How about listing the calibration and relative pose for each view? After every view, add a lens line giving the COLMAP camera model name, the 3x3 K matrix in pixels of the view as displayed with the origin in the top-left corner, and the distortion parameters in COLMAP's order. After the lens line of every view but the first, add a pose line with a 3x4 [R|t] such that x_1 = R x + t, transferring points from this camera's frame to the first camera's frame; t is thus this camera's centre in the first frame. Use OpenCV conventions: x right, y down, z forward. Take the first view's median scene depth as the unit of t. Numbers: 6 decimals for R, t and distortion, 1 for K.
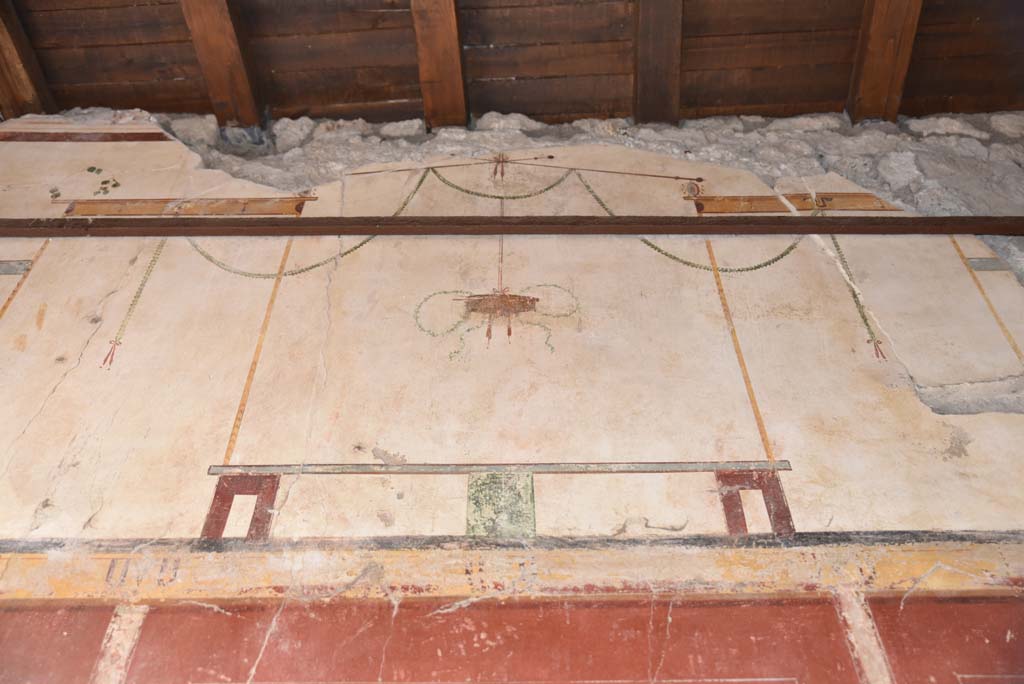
lens RADIAL K [[925.9, 0, 503.8], [0, 925.9, 350.7], [0, 0, 1]] dist [-0.072802, 0.123119]
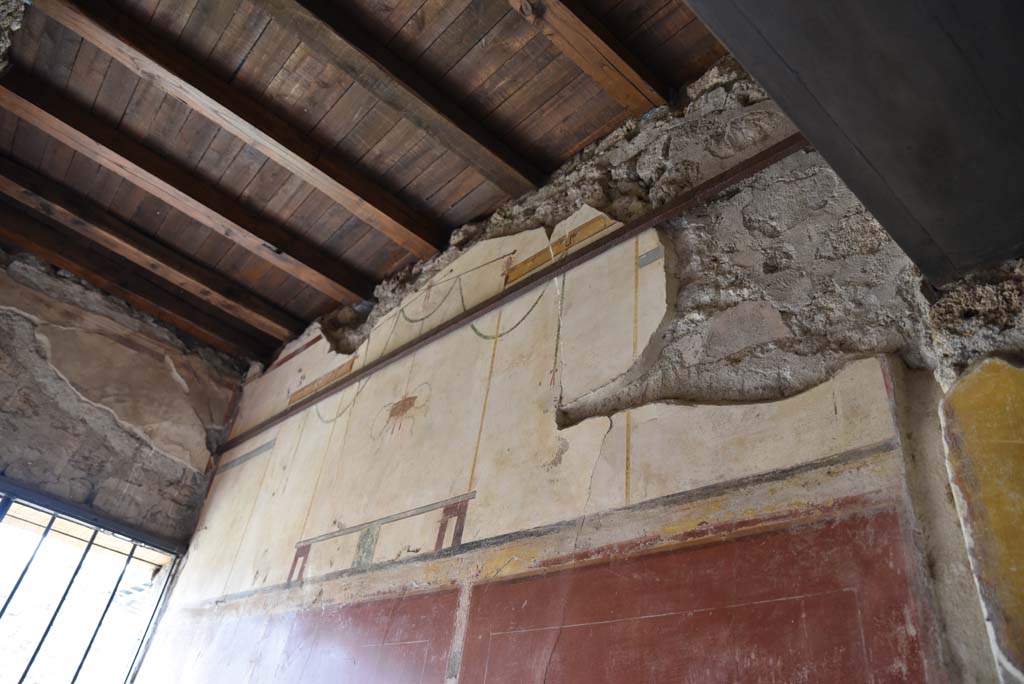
lens RADIAL K [[694.5, 0, 506.2], [0, 694.5, 348.0], [0, 0, 1]] dist [-0.134278, 0.090783]
pose [[0.701721, -0.322980, -0.635037, 1.094269], [0.431271, 0.902047, 0.017777, -0.097190], [0.567092, -0.286348, 0.772277, 0.146246]]
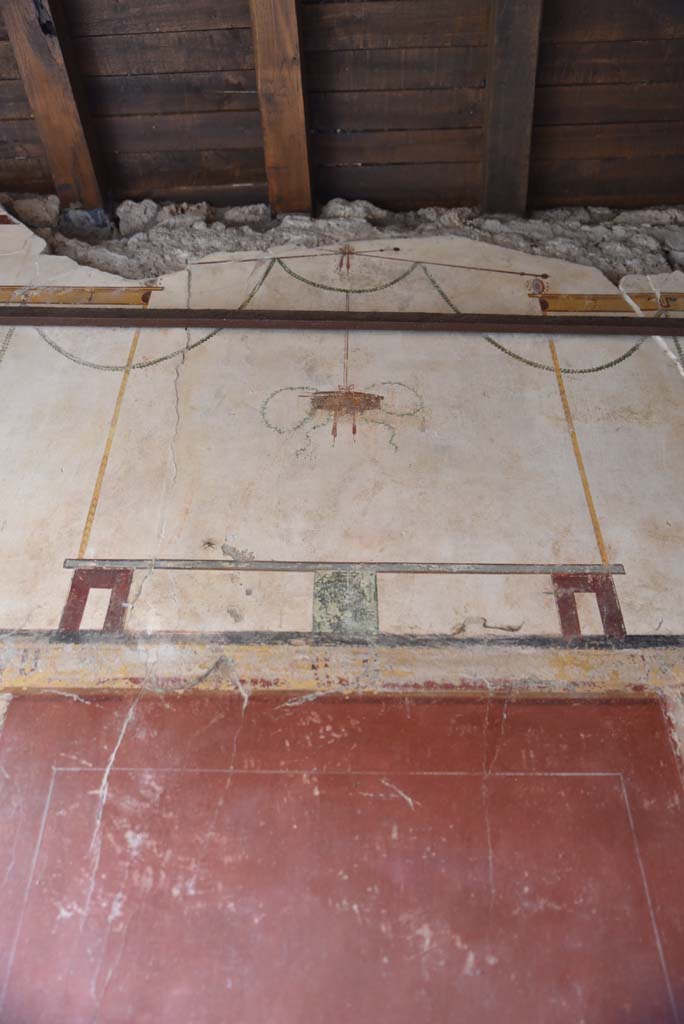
lens RADIAL K [[925.9, 0, 333.2], [0, 925.9, 508.1], [0, 0, 1]] dist [-0.072802, 0.123119]
pose [[0.999809, 0.019518, 0.000663, -0.017226], [-0.019491, 0.995158, 0.096340, -0.034259], [0.001221, -0.096335, 0.995348, -0.025398]]
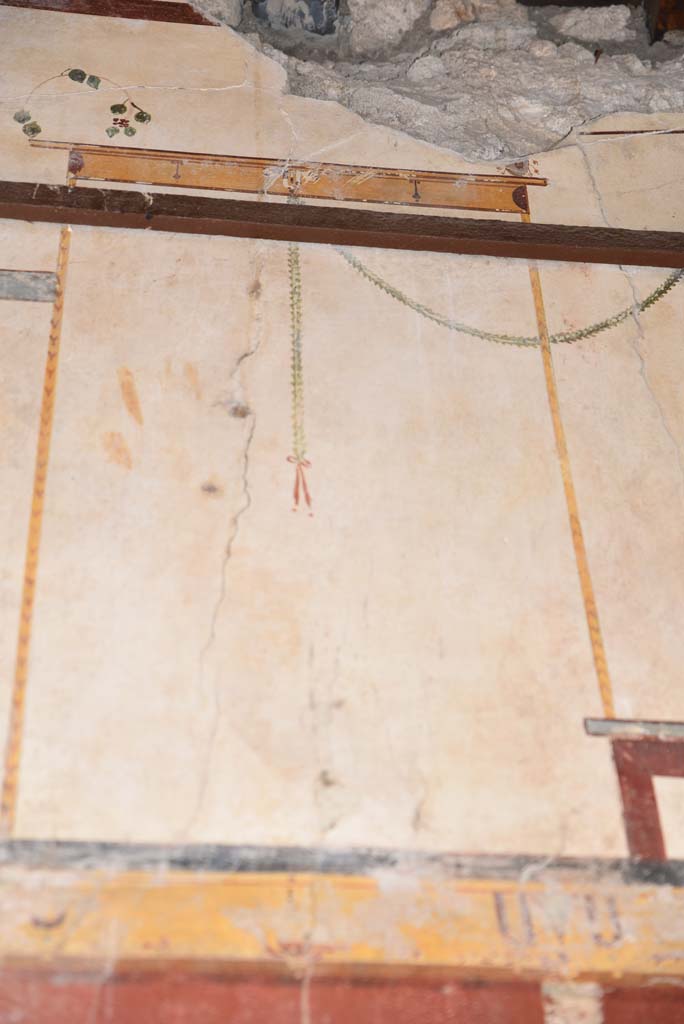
lens RADIAL K [[1867.7, 0, 336.9], [0, 1867.7, 513.9], [0, 0, 1]] dist [0.181891, 0.000000]
pose [[0.991563, 0.059773, 0.115023, -0.542443], [-0.069398, 0.994248, 0.081578, -0.070551], [-0.109485, -0.088873, 0.990007, -0.080078]]
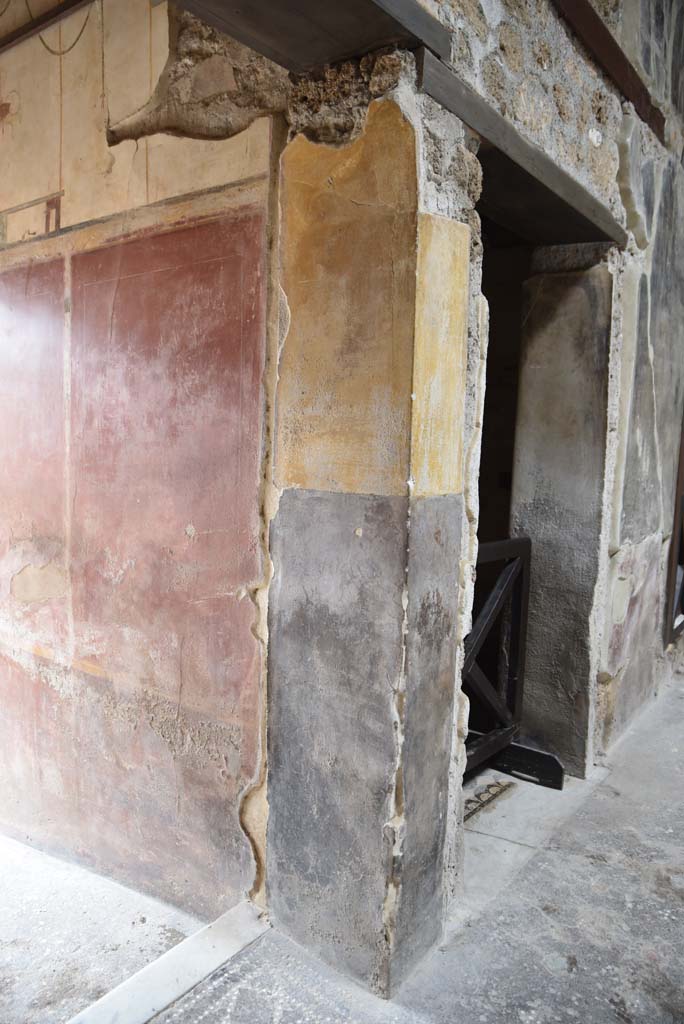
lens RADIAL K [[694.5, 0, 338.7], [0, 694.5, 505.6], [0, 0, 1]] dist [-0.134278, 0.090783]
pose [[0.818832, 0.096174, -0.565920, 1.775104], [0.406239, 0.599447, 0.689661, -0.268393], [0.405566, -0.794615, 0.451777, -0.131328]]
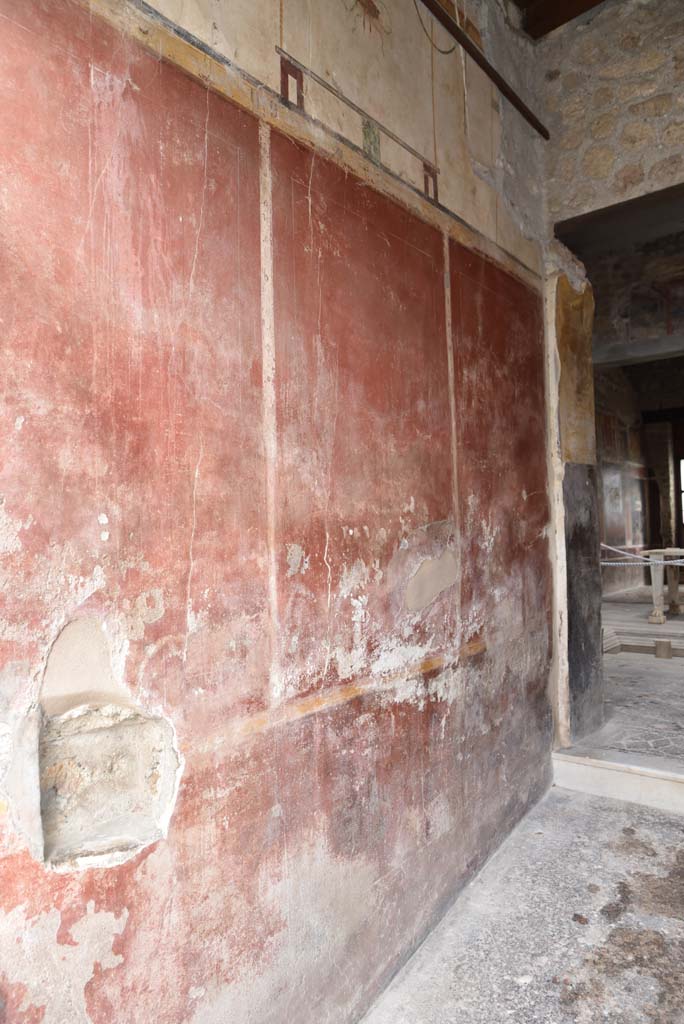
lens RADIAL K [[694.5, 0, 334.4], [0, 694.5, 508.3], [0, 0, 1]] dist [-0.134278, 0.090783]
pose [[0.626368, 0.018702, 0.779303, -1.108148], [-0.575950, 0.684785, 0.446488, 0.089727], [-0.525305, -0.728506, 0.439698, -0.249213]]
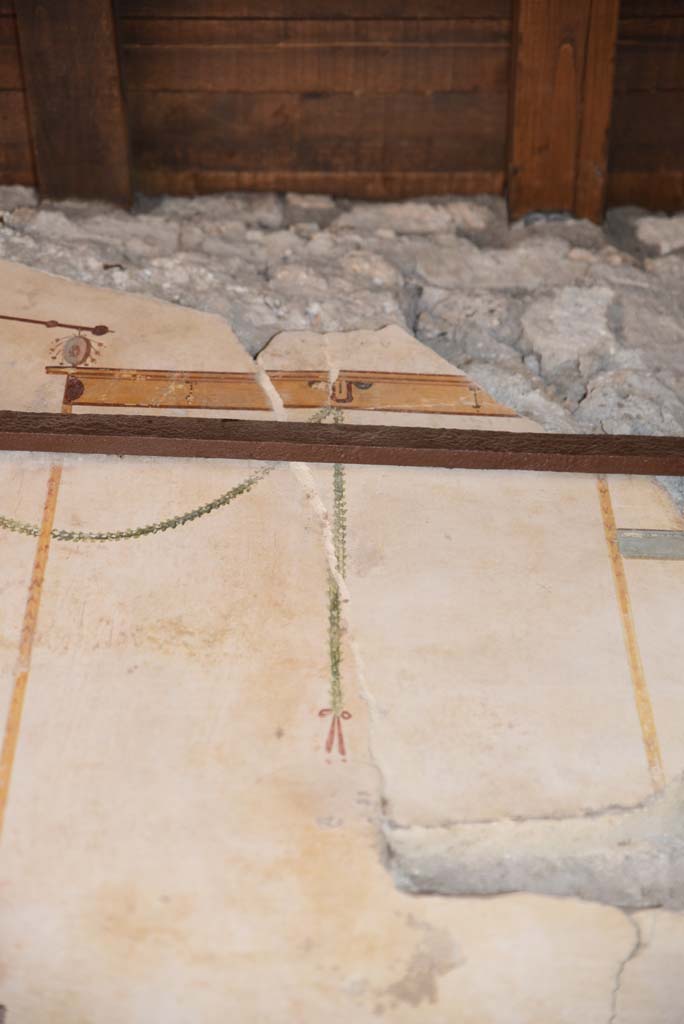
lens RADIAL K [[1867.7, 0, 338.5], [0, 1867.7, 506.9], [0, 0, 1]] dist [0.181891, 0.000000]
pose [[0.997849, 0.040924, 0.051216, 0.371470], [-0.037216, 0.996756, -0.071365, -0.047073], [-0.053970, 0.069305, 0.996135, 0.095371]]
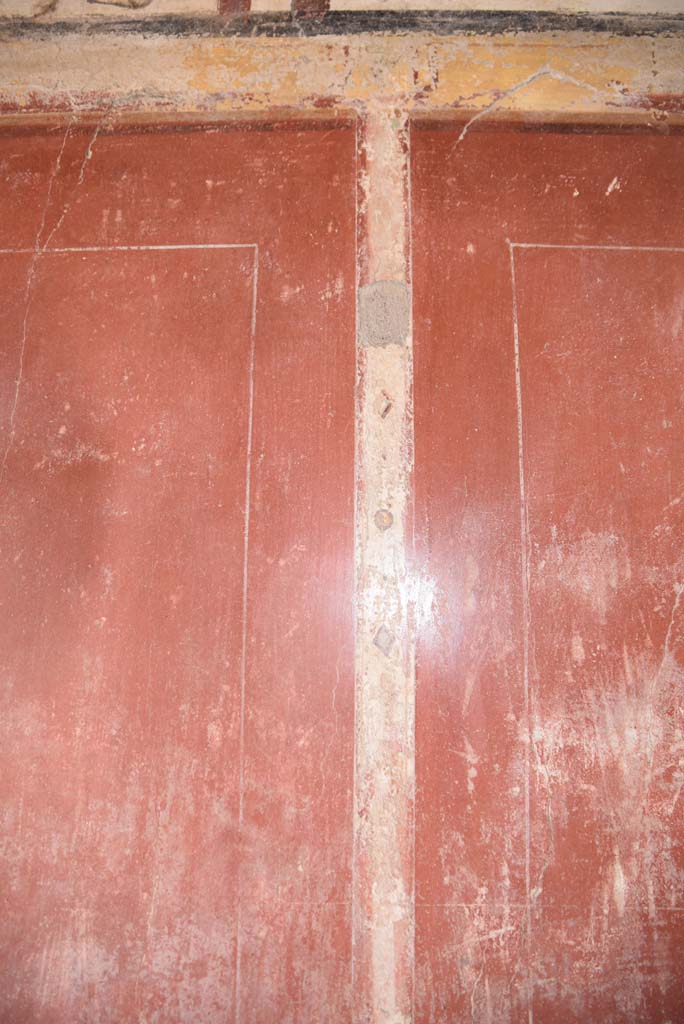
lens RADIAL K [[676.7, 0, 338.8], [0, 676.7, 506.9], [0, 0, 1]] dist [-0.124134, 0.067545]
pose [[0.999659, 0.018212, -0.018697, 0.285061], [-0.001334, 0.751062, 0.660230, 0.137635], [0.026067, -0.659980, 0.750831, 0.387787]]
